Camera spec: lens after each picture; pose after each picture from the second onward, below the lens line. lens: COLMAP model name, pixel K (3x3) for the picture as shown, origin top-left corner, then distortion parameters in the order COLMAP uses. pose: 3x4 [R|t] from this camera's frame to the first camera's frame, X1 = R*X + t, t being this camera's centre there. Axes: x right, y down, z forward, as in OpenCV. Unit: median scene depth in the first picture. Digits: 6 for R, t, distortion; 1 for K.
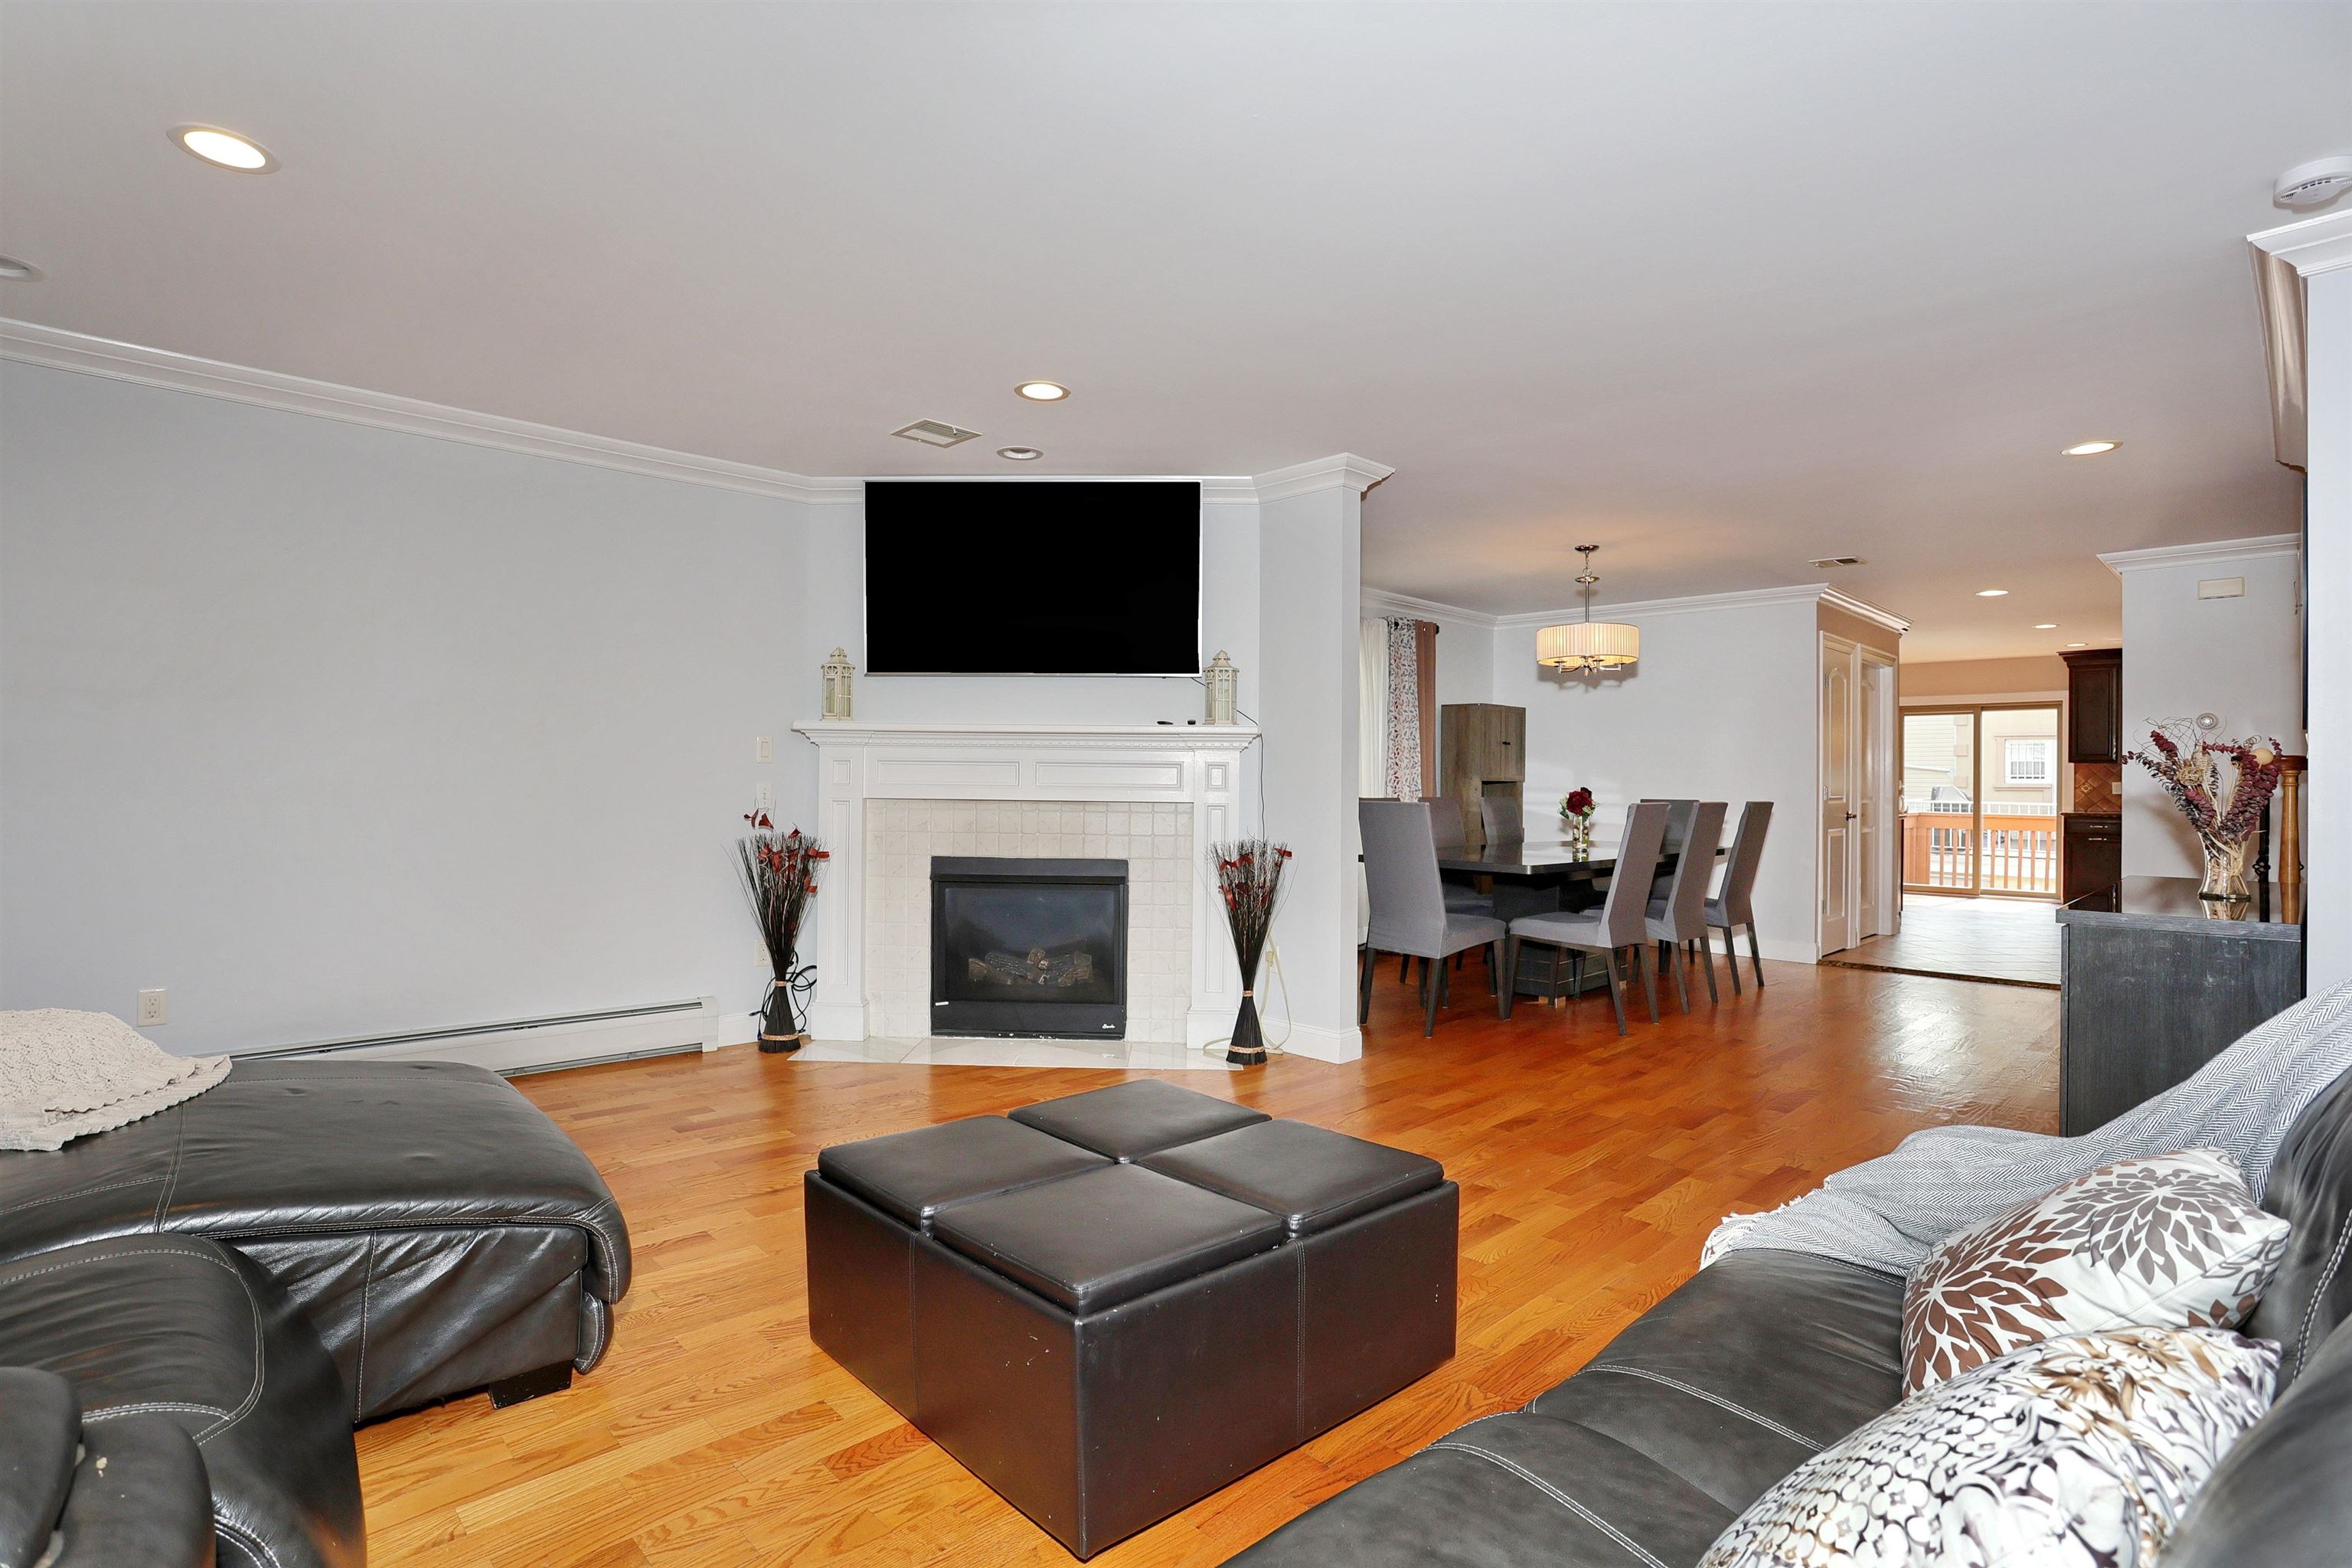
lens RADIAL K [[1124.4, 0, 1181.3], [0, 1124.4, 768.9], [0, 0, 1]] dist [-0.049155, 0.000473]
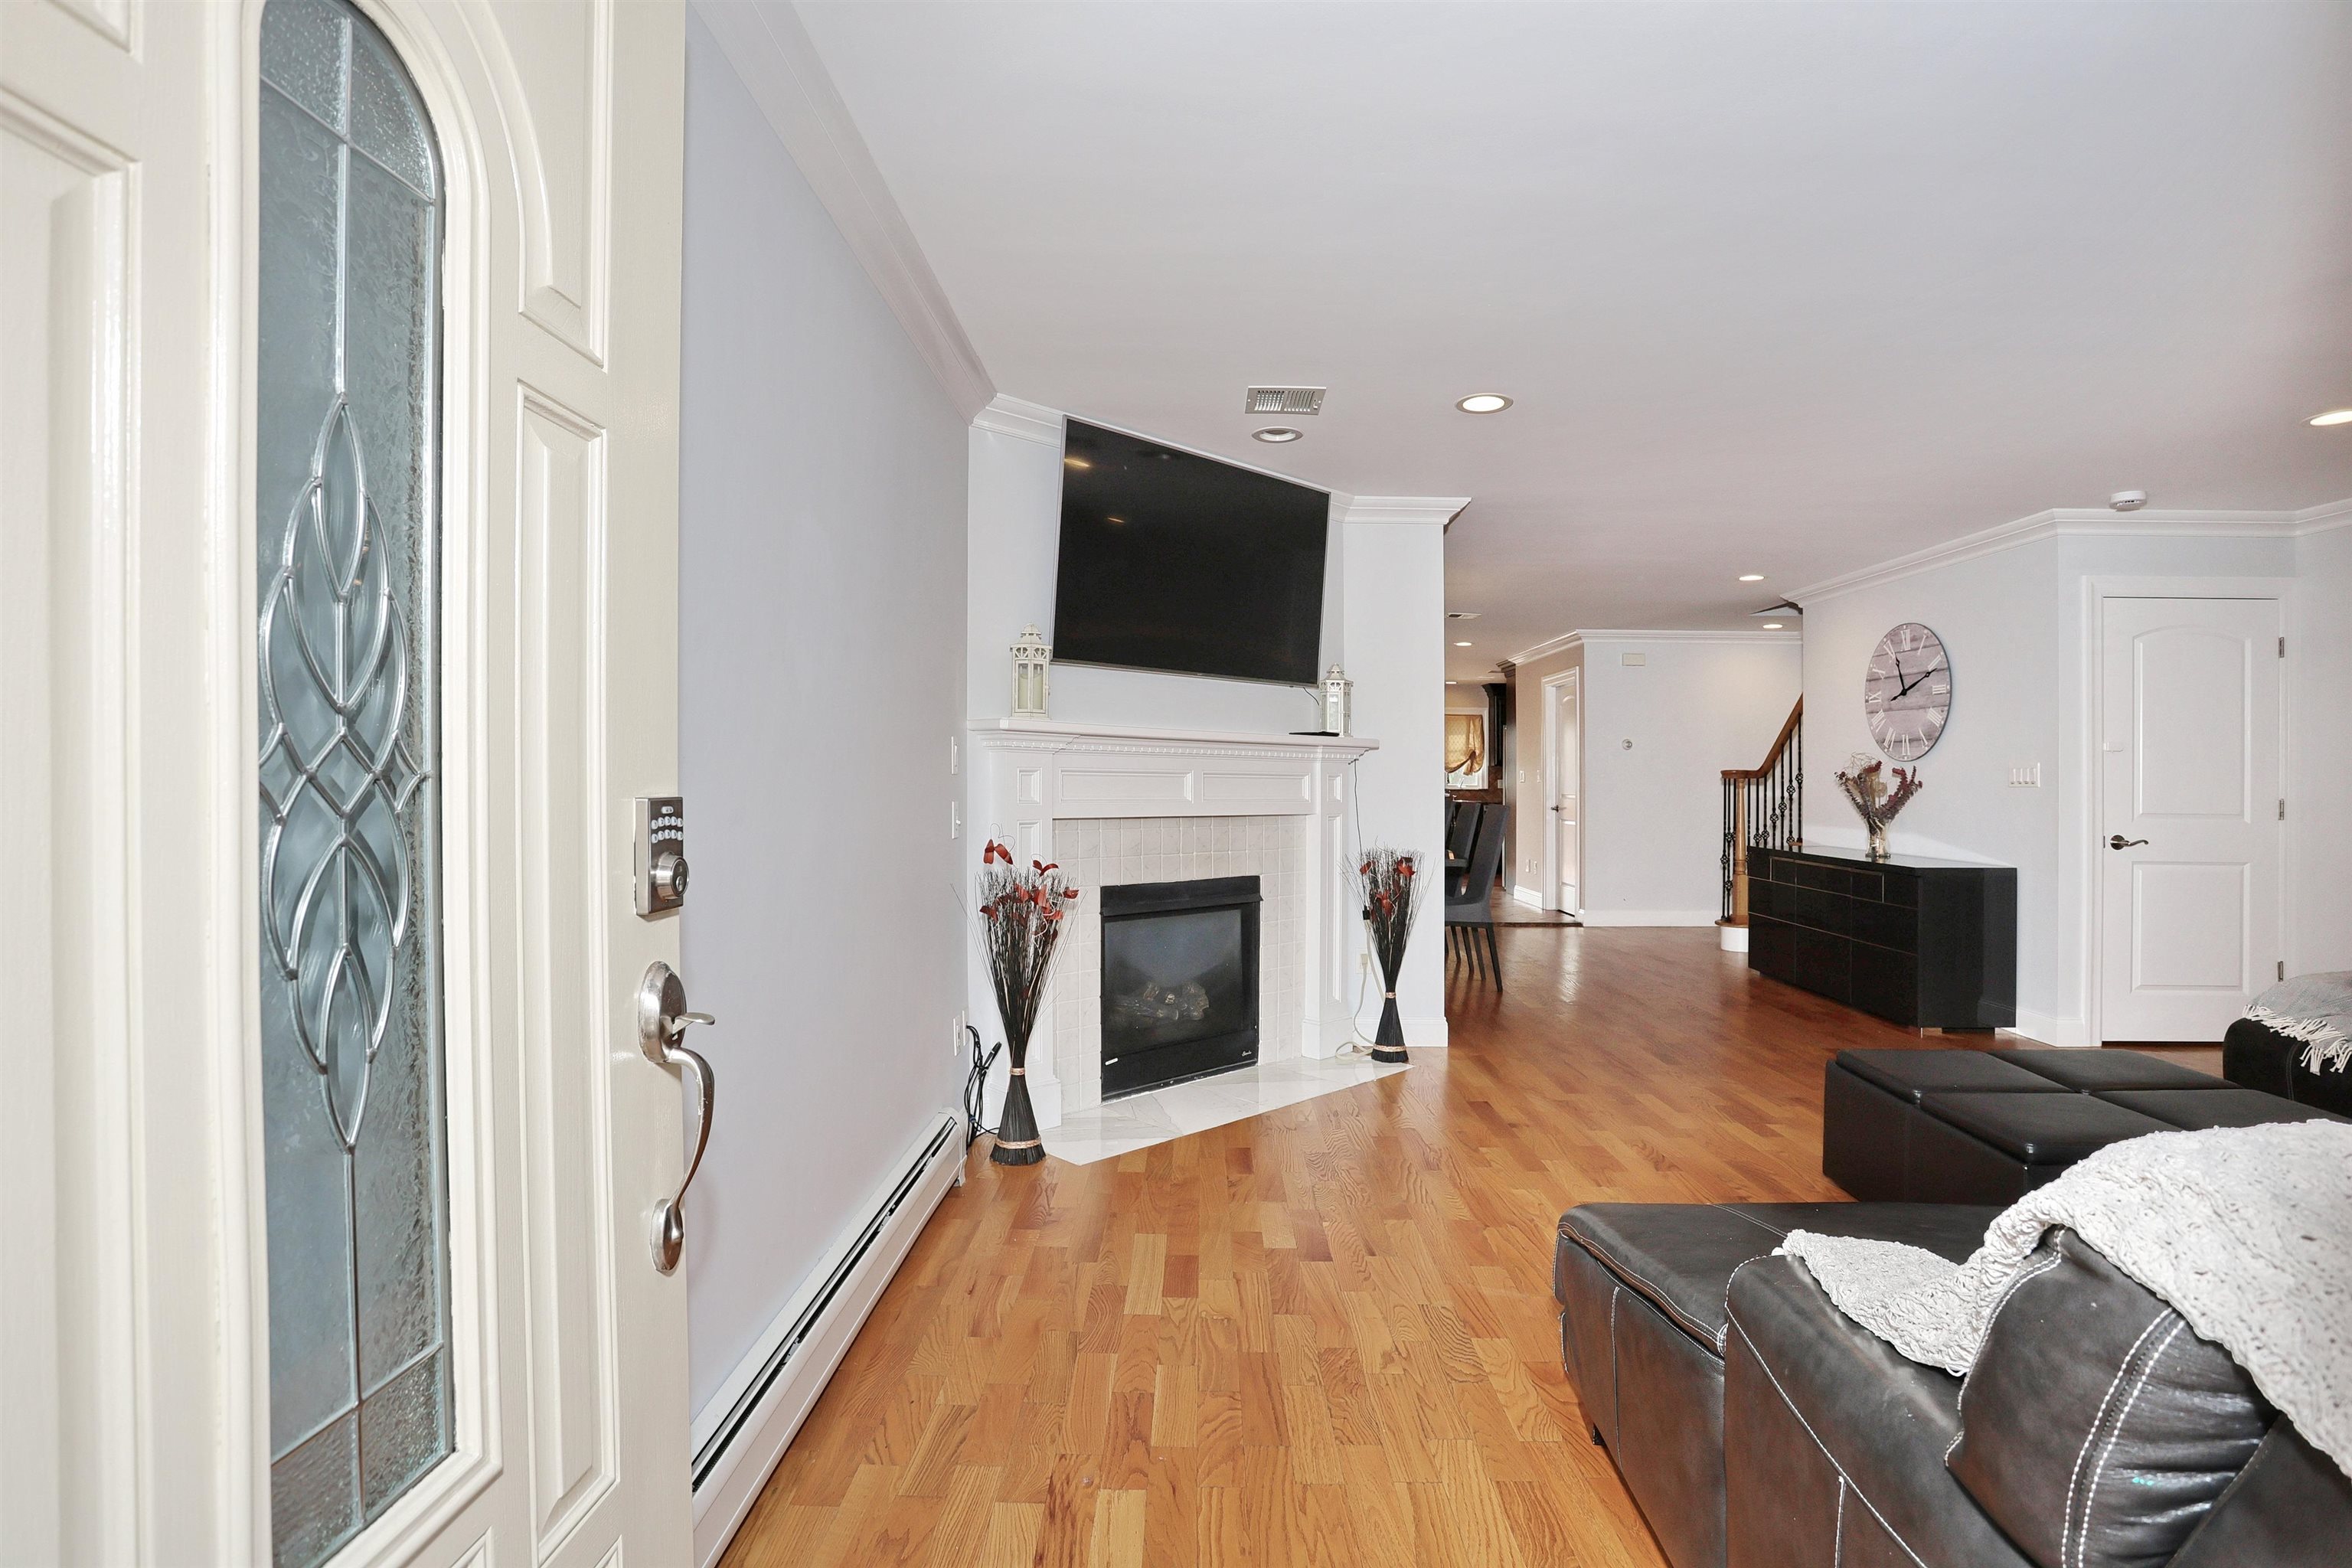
lens RADIAL K [[1124.4, 0, 1181.3], [0, 1124.4, 768.9], [0, 0, 1]] dist [-0.049155, 0.000473]
pose [[0.728757, 0.001552, 0.684771, -0.761505], [0.006392, 0.999938, -0.009069, -0.001711], [-0.684743, 0.010986, 0.728702, 0.363135]]
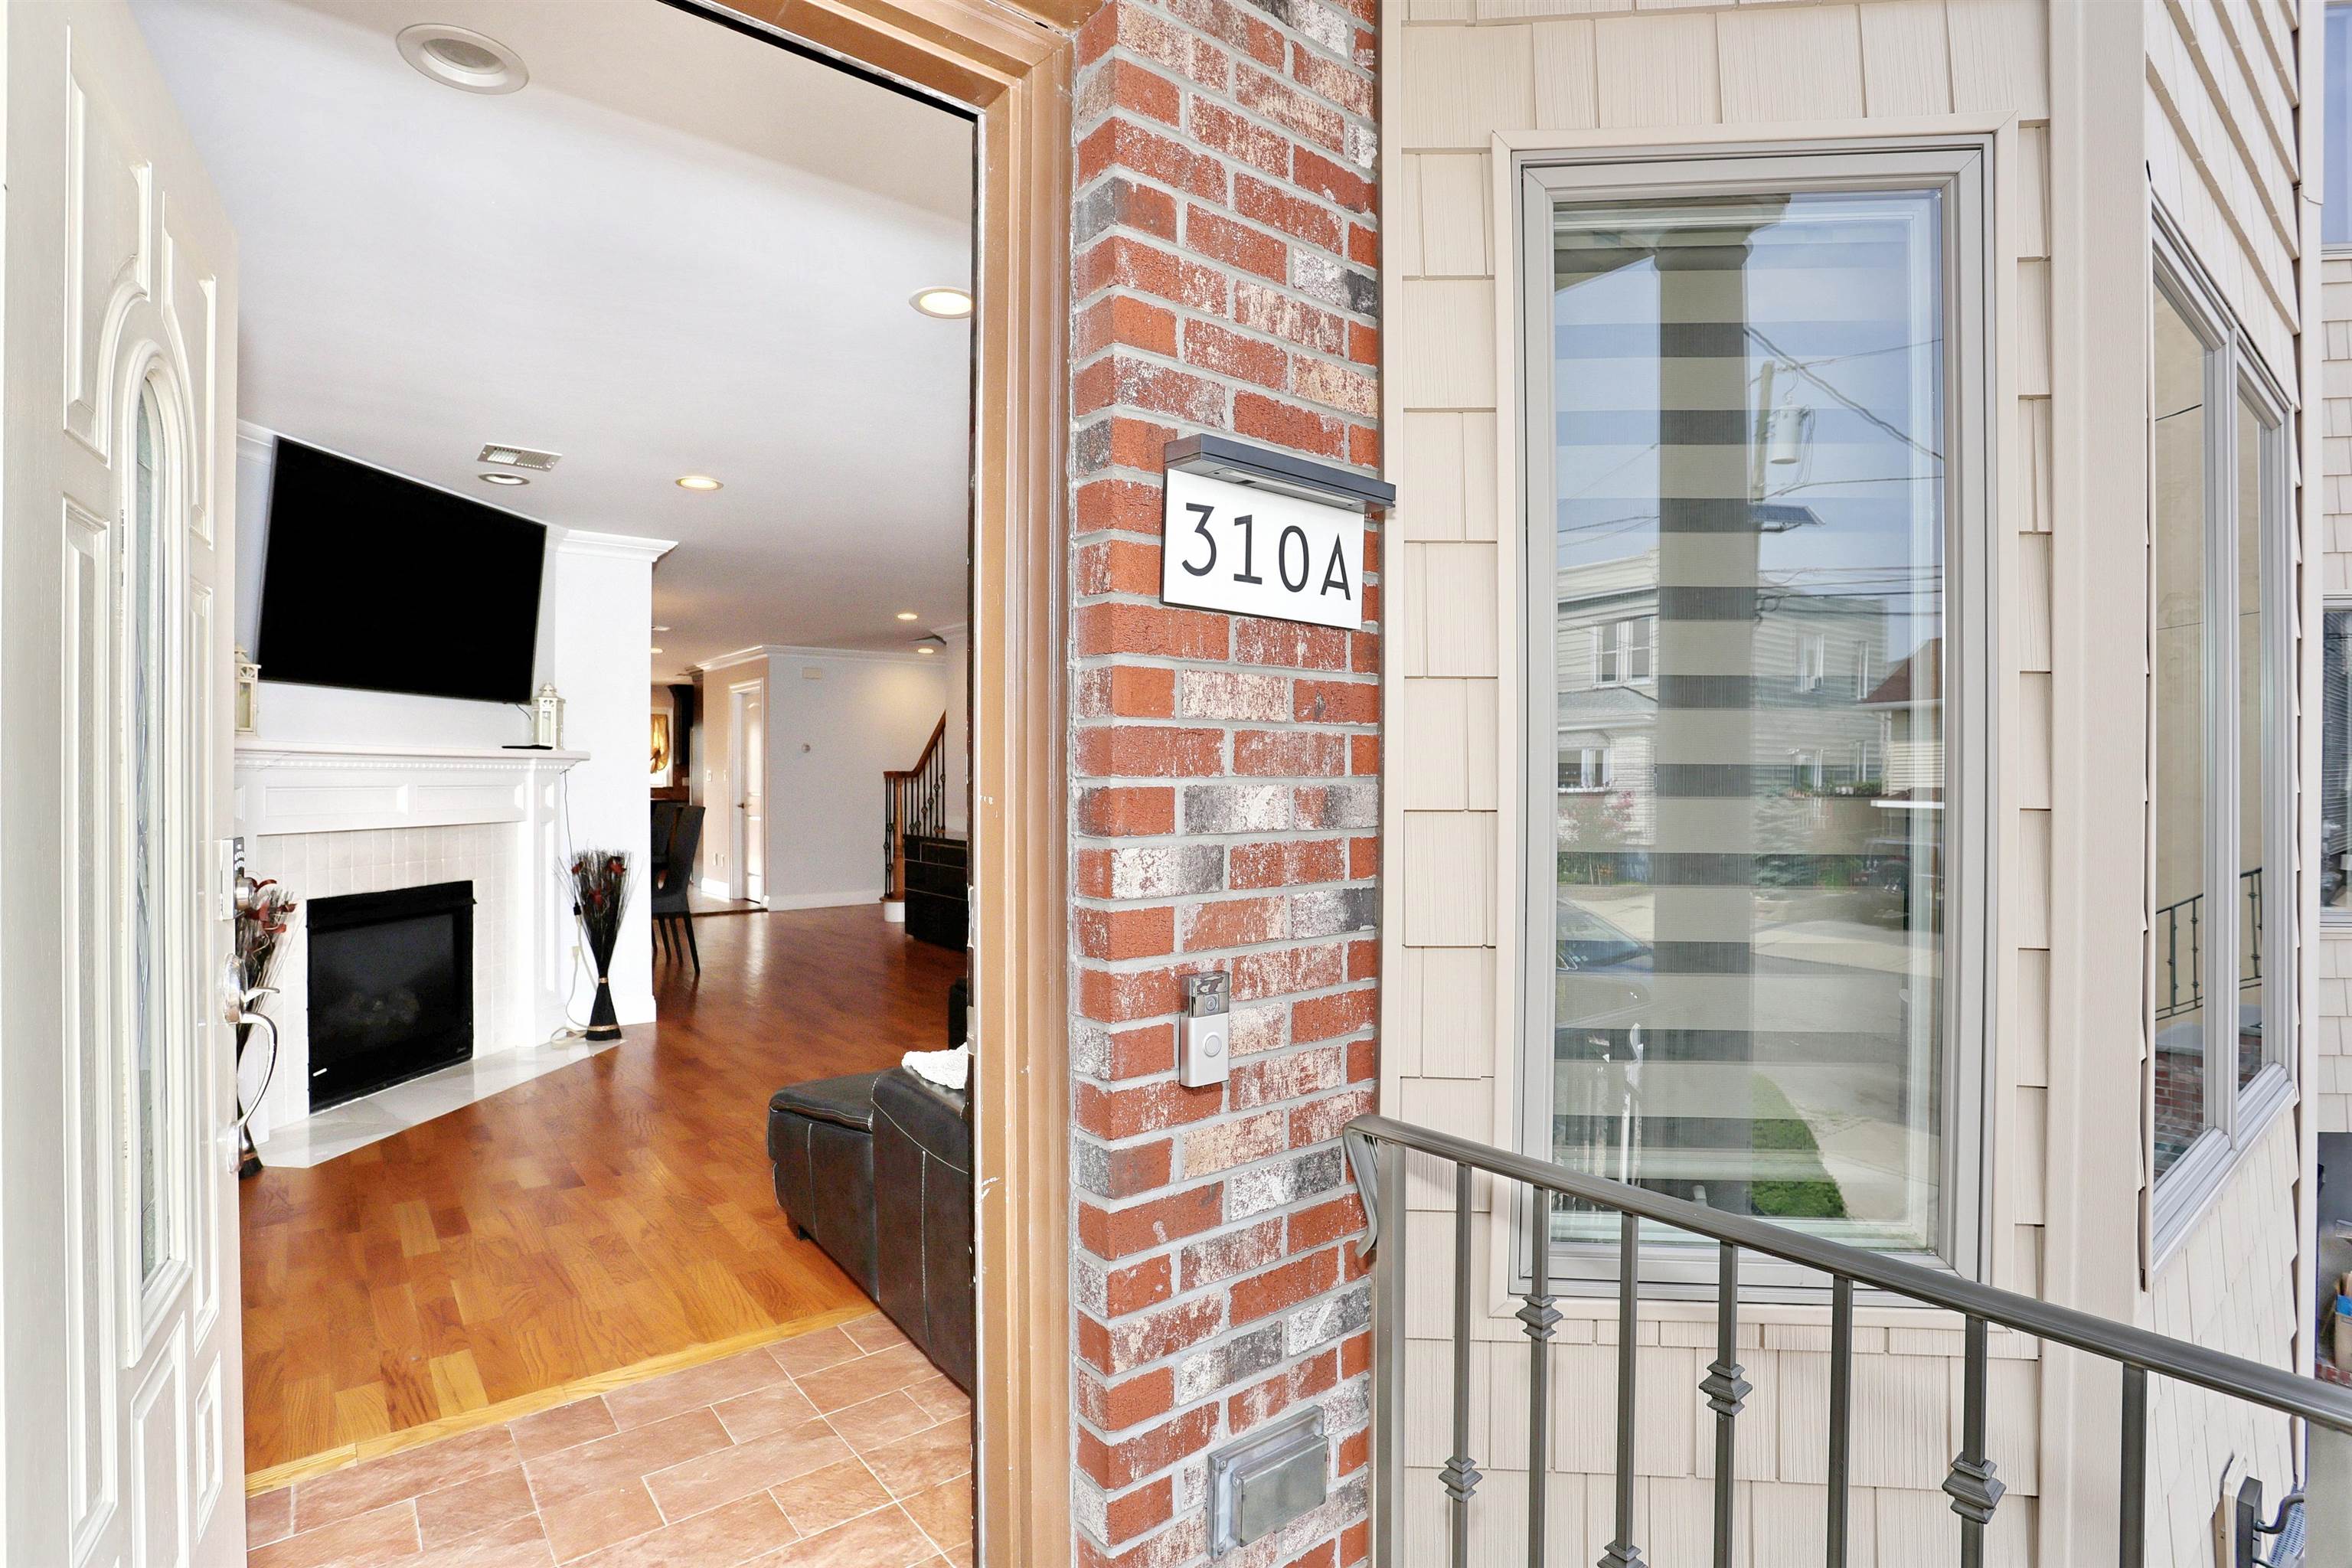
lens RADIAL K [[1124.4, 0, 1181.3], [0, 1124.4, 768.9], [0, 0, 1]] dist [-0.049155, 0.000473]
pose [[0.109418, -0.005205, 0.993982, -0.975618], [0.006681, 0.999968, 0.004501, -0.020087], [-0.993973, 0.006149, 0.109450, 0.269757]]
